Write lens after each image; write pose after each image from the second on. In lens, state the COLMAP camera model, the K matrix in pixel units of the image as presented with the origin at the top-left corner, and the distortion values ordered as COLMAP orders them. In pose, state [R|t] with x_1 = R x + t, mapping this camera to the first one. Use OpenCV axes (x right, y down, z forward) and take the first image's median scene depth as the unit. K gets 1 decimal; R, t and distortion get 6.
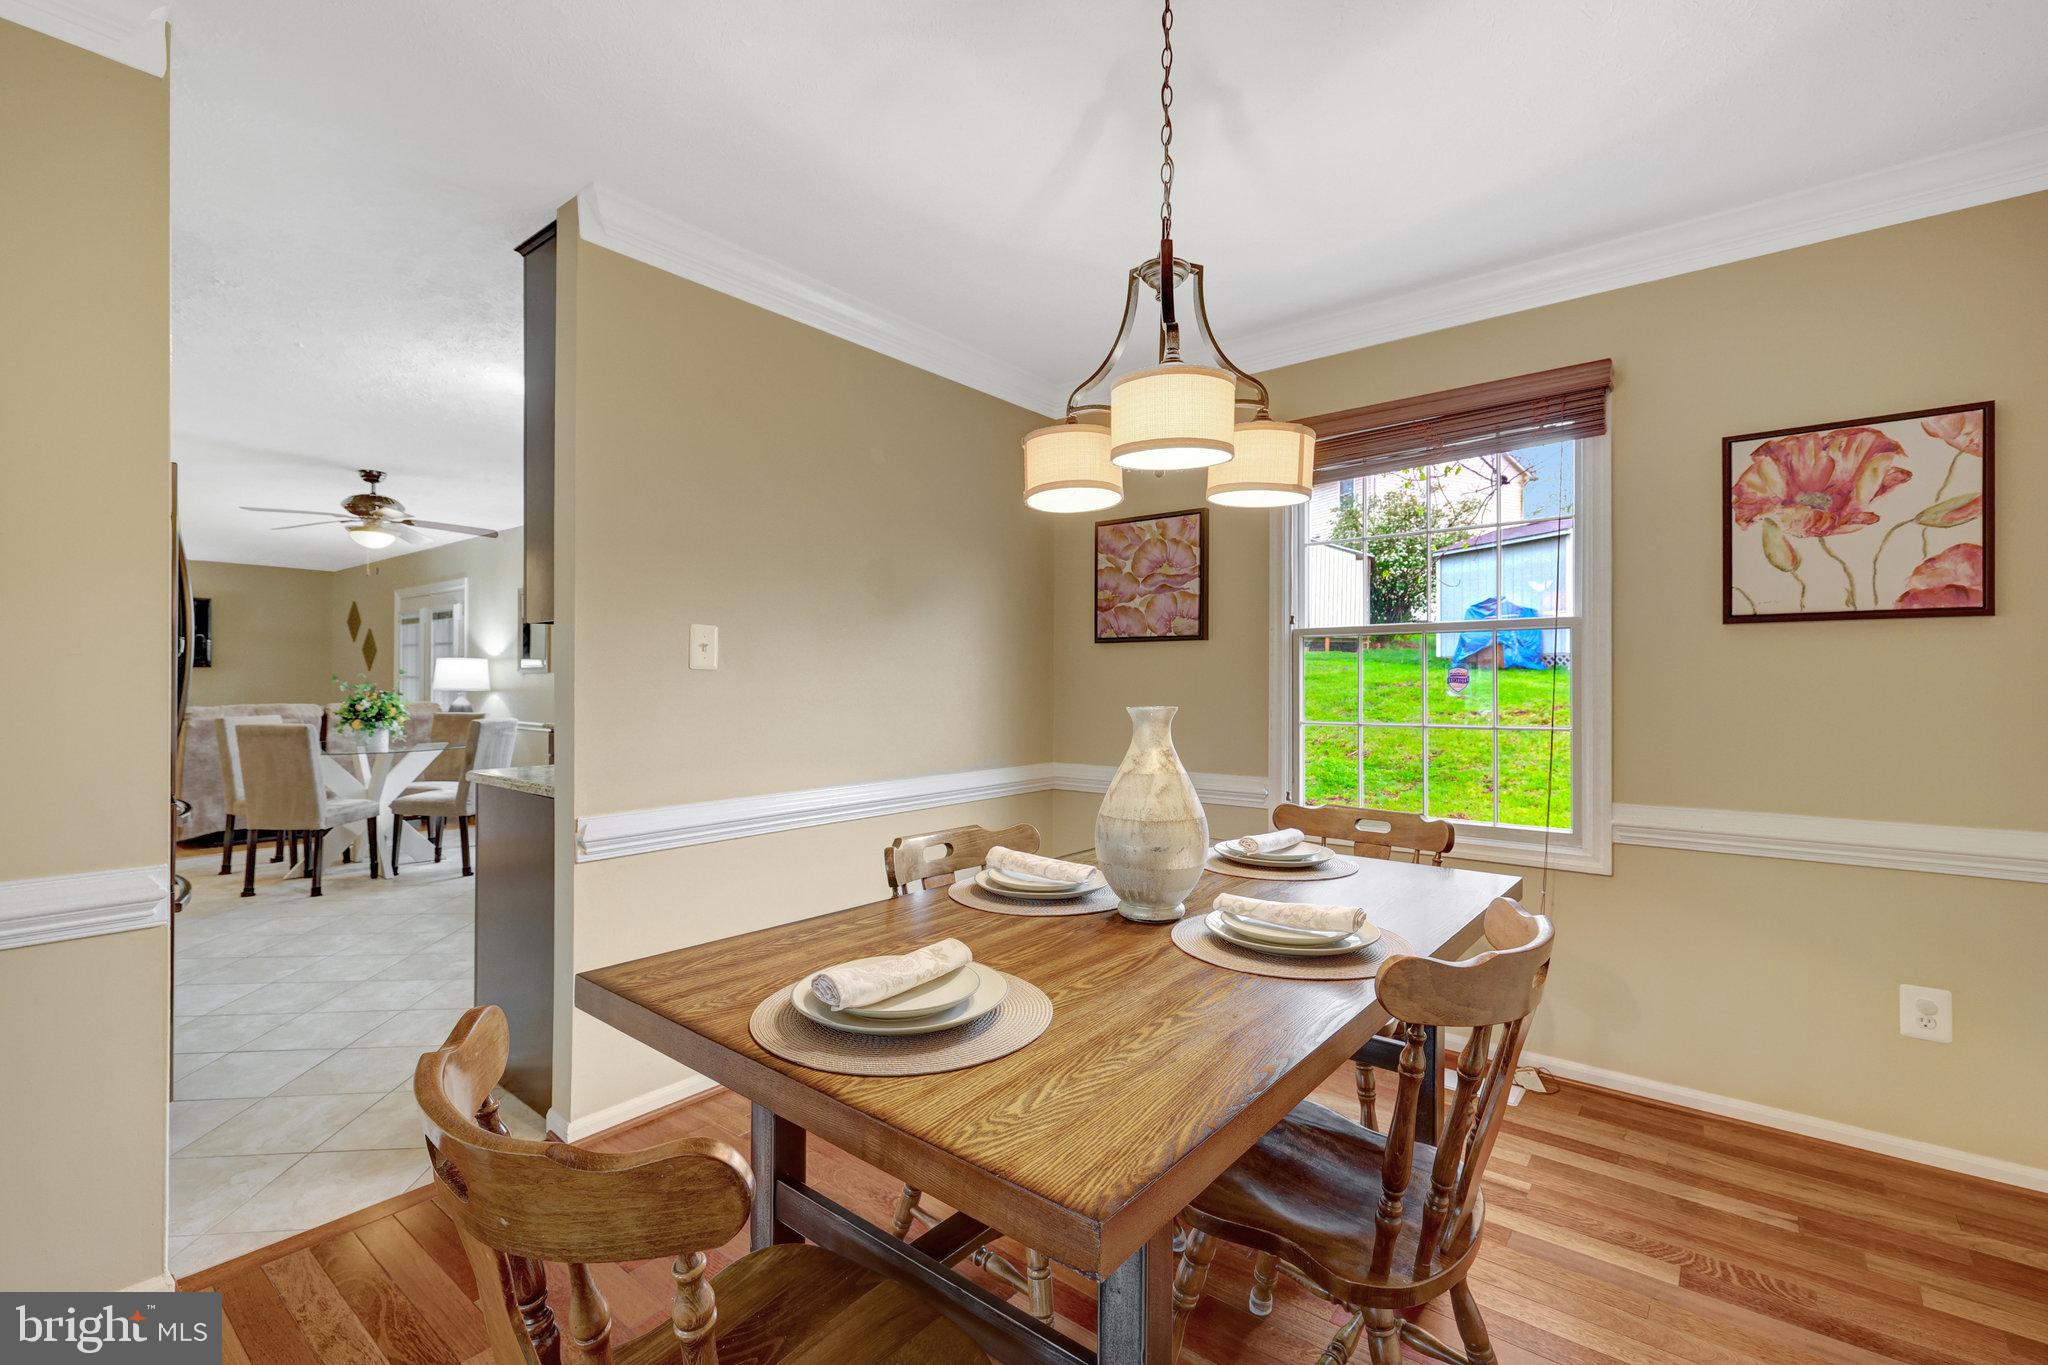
lens RADIAL K [[878.3, 0, 1029.2], [0, 878.3, 682.8], [0, 0, 1]] dist [-0.001886, 0.000795]
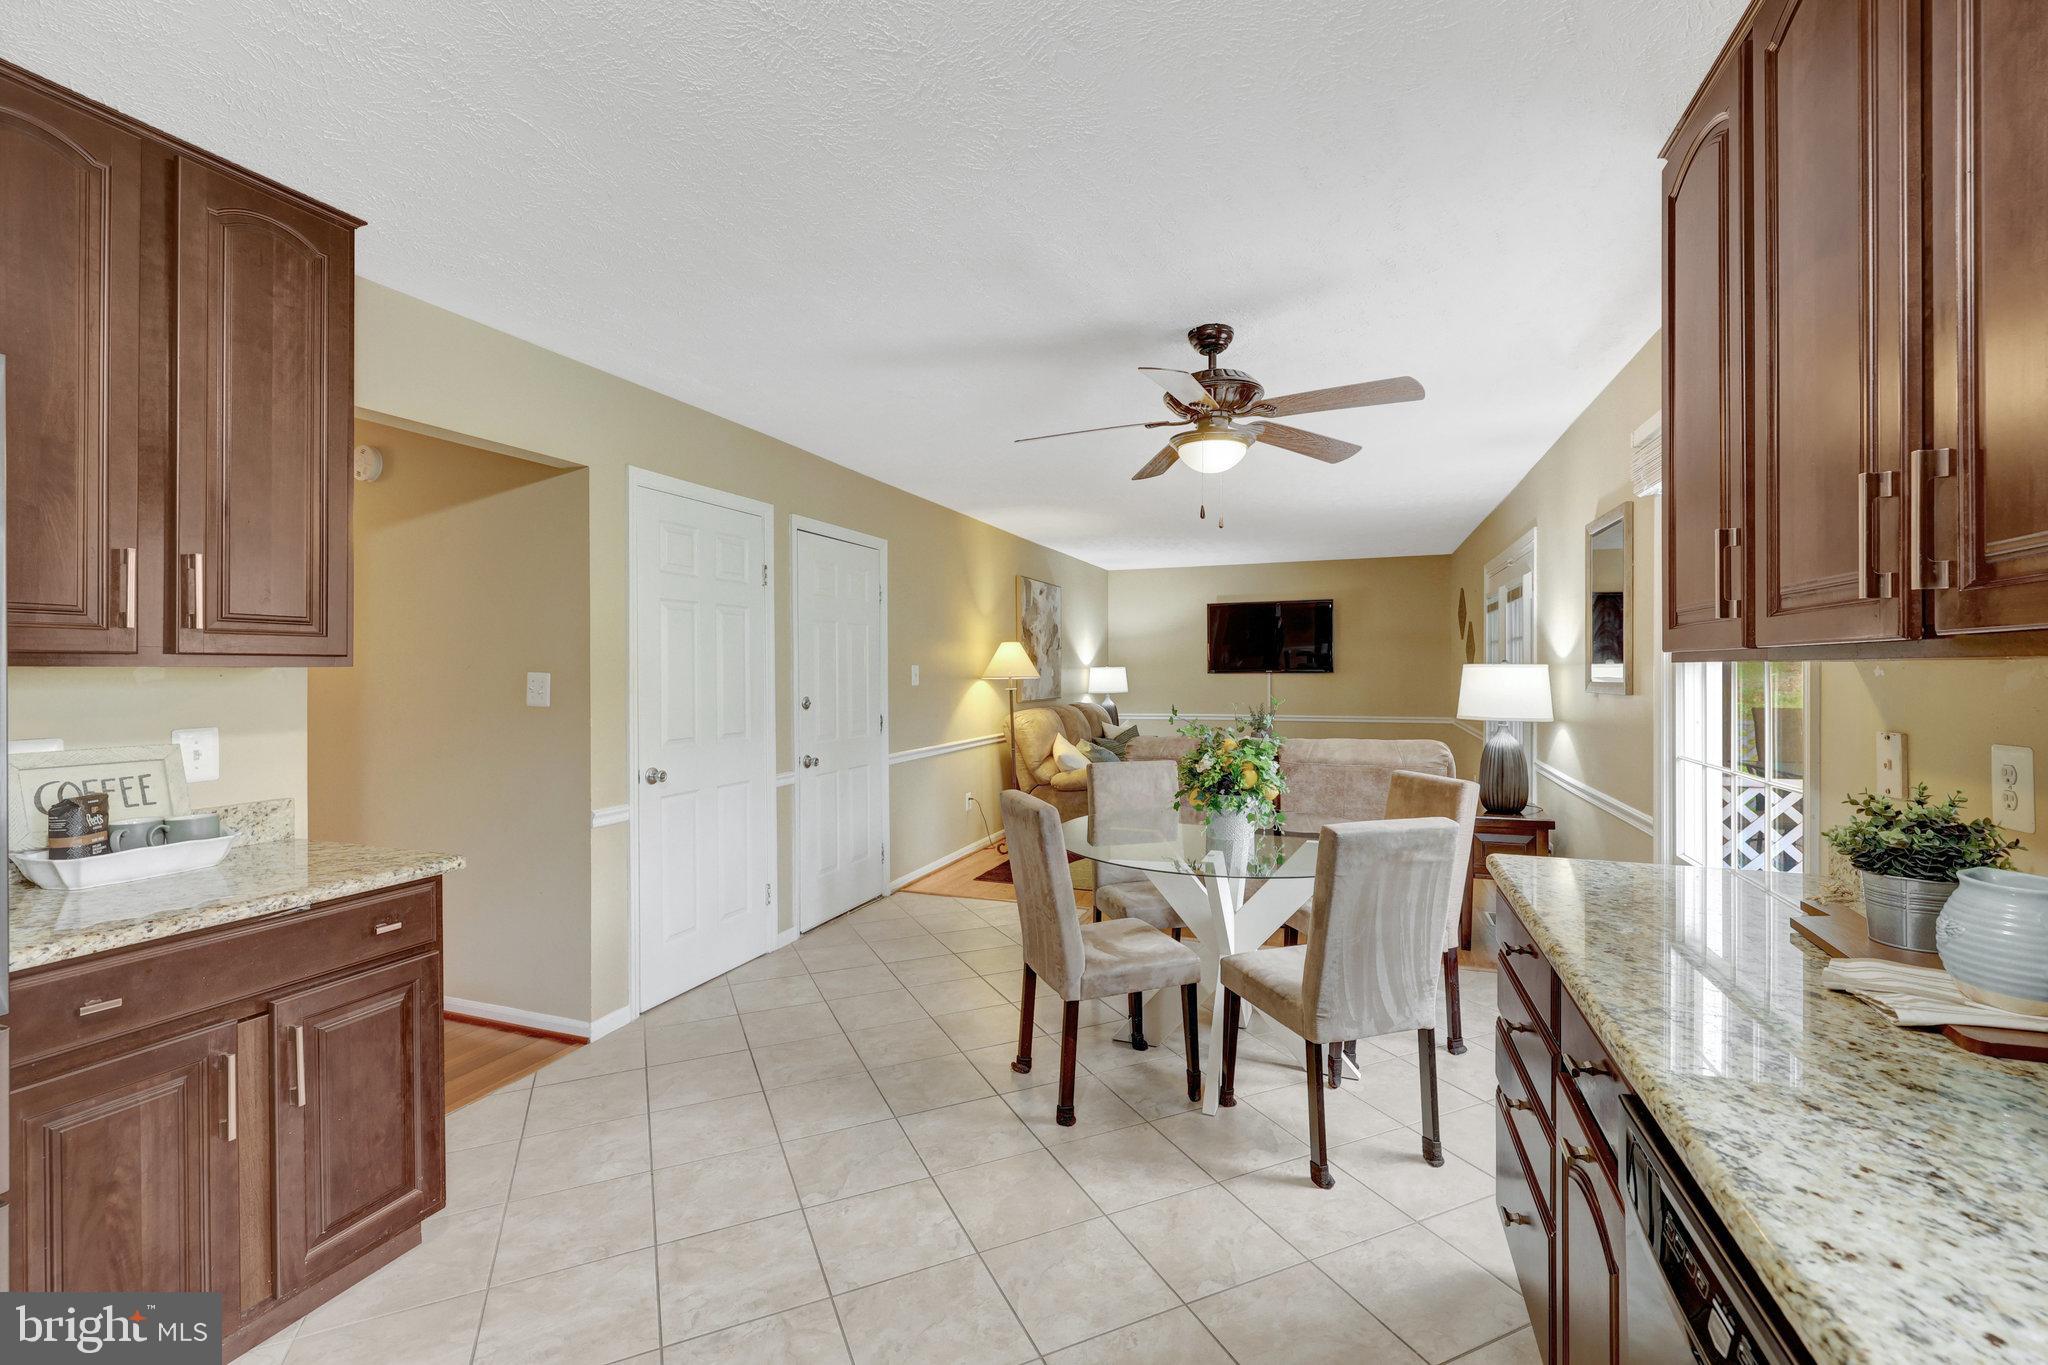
lens RADIAL K [[878.3, 0, 1012.3], [0, 878.3, 675.1], [0, 0, 1]] dist [-0.001886, 0.000795]
pose [[0.298647, 0.000290, -0.954364, -0.417413], [0.000888, 0.999999, 0.000581, -0.046231], [0.954363, -0.001021, 0.298646, 1.114696]]
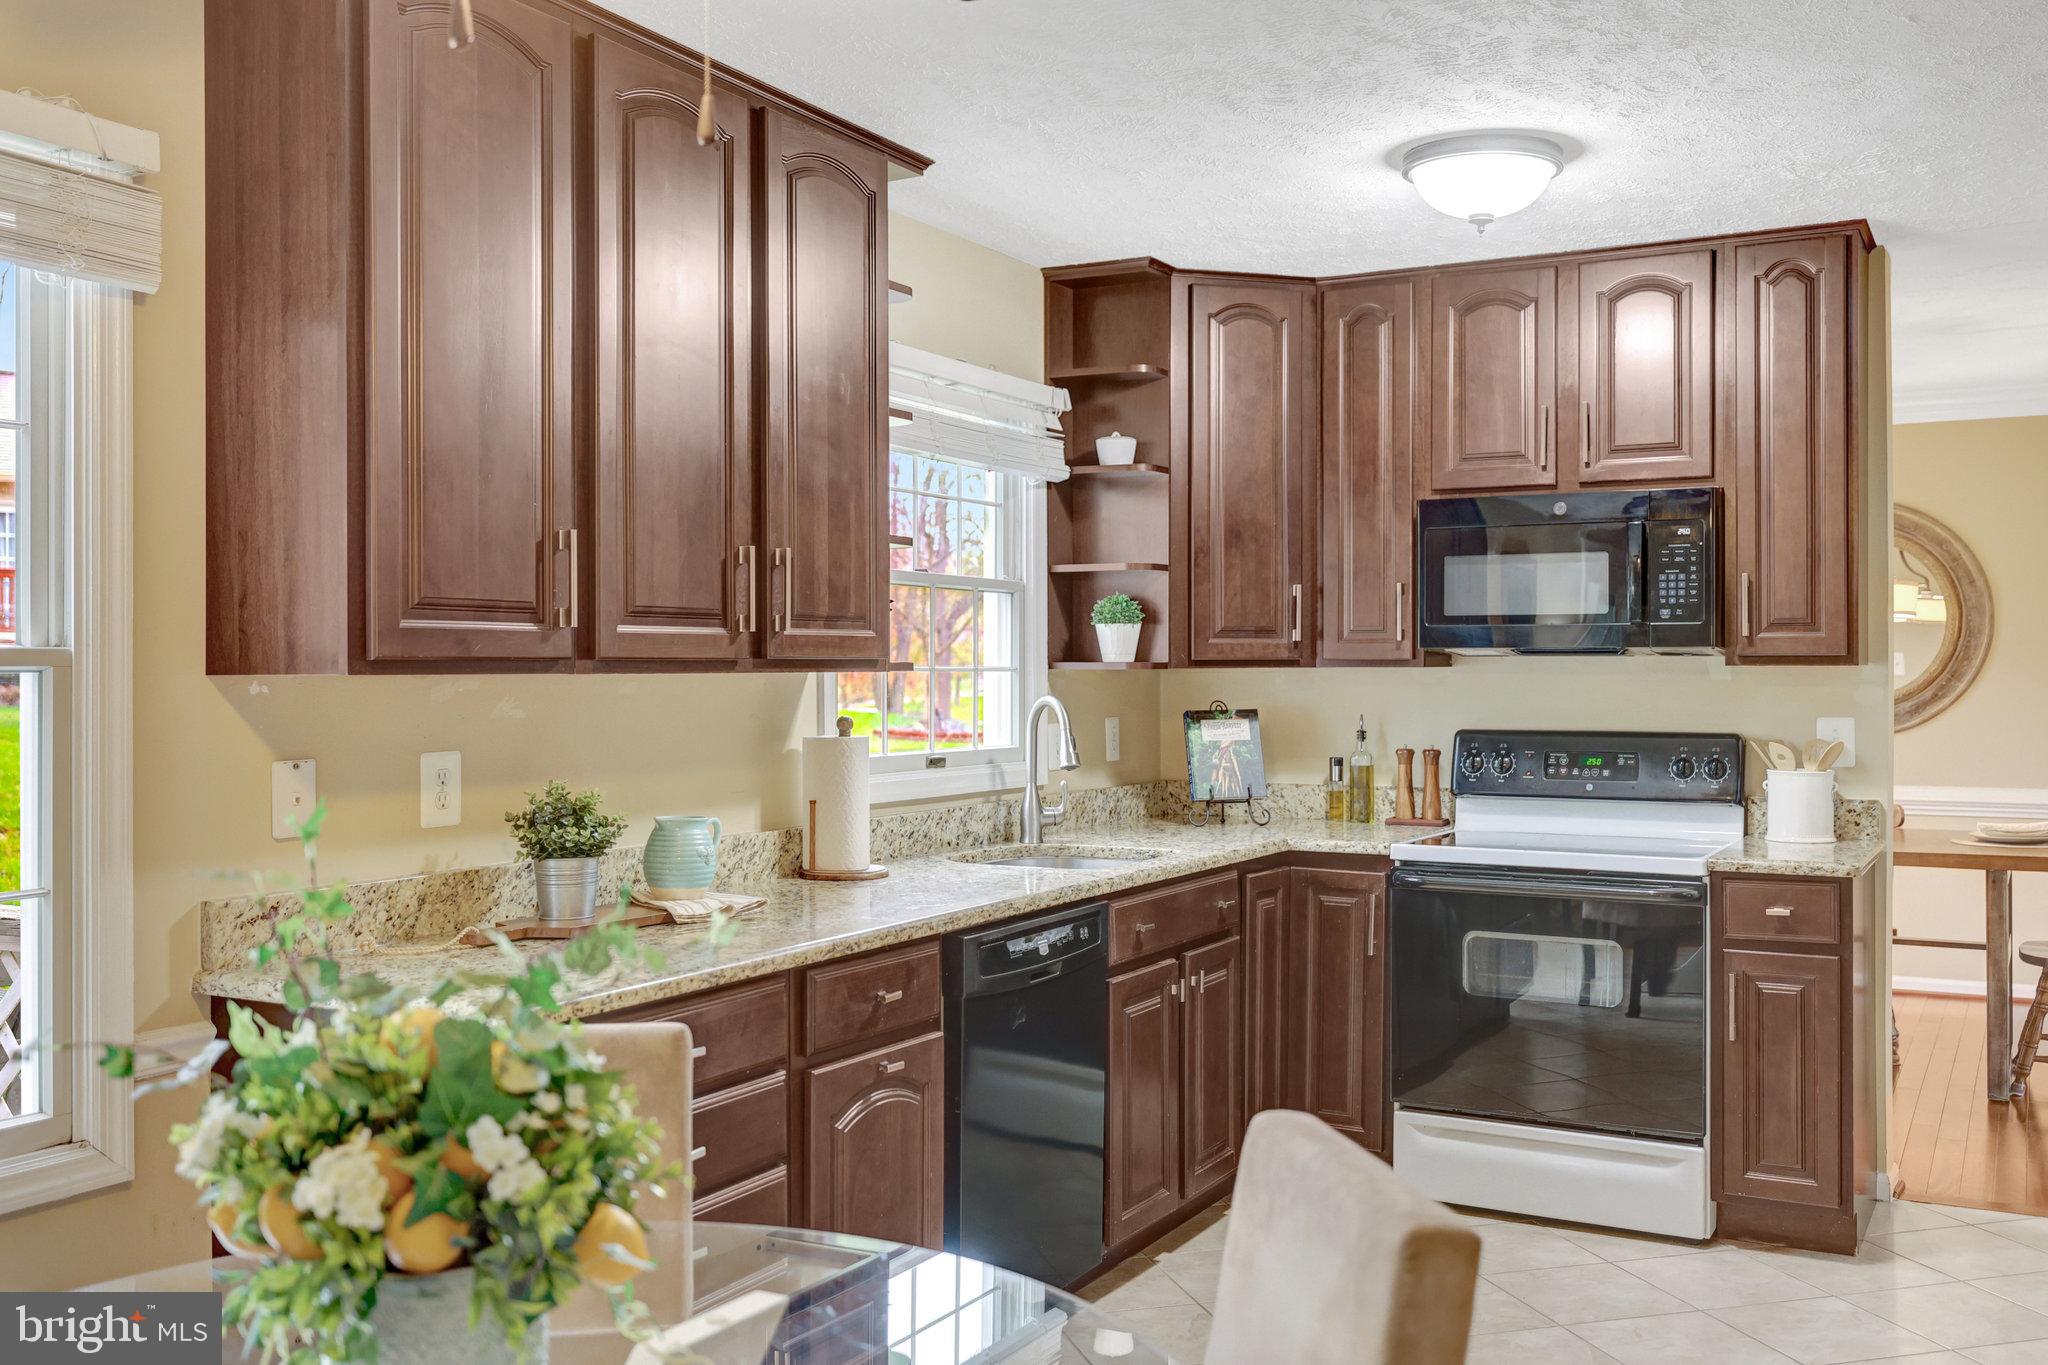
lens RADIAL K [[1871.1, 0, 1059.8], [0, 1871.1, 662.9], [0, 0, 1]] dist [-0.005415, 0.000000]
pose [[-0.189581, 0.000313, 0.981865, -1.610148], [0.007464, 0.999972, 0.001122, -0.056597], [-0.981837, 0.007541, -0.189578, 1.523802]]
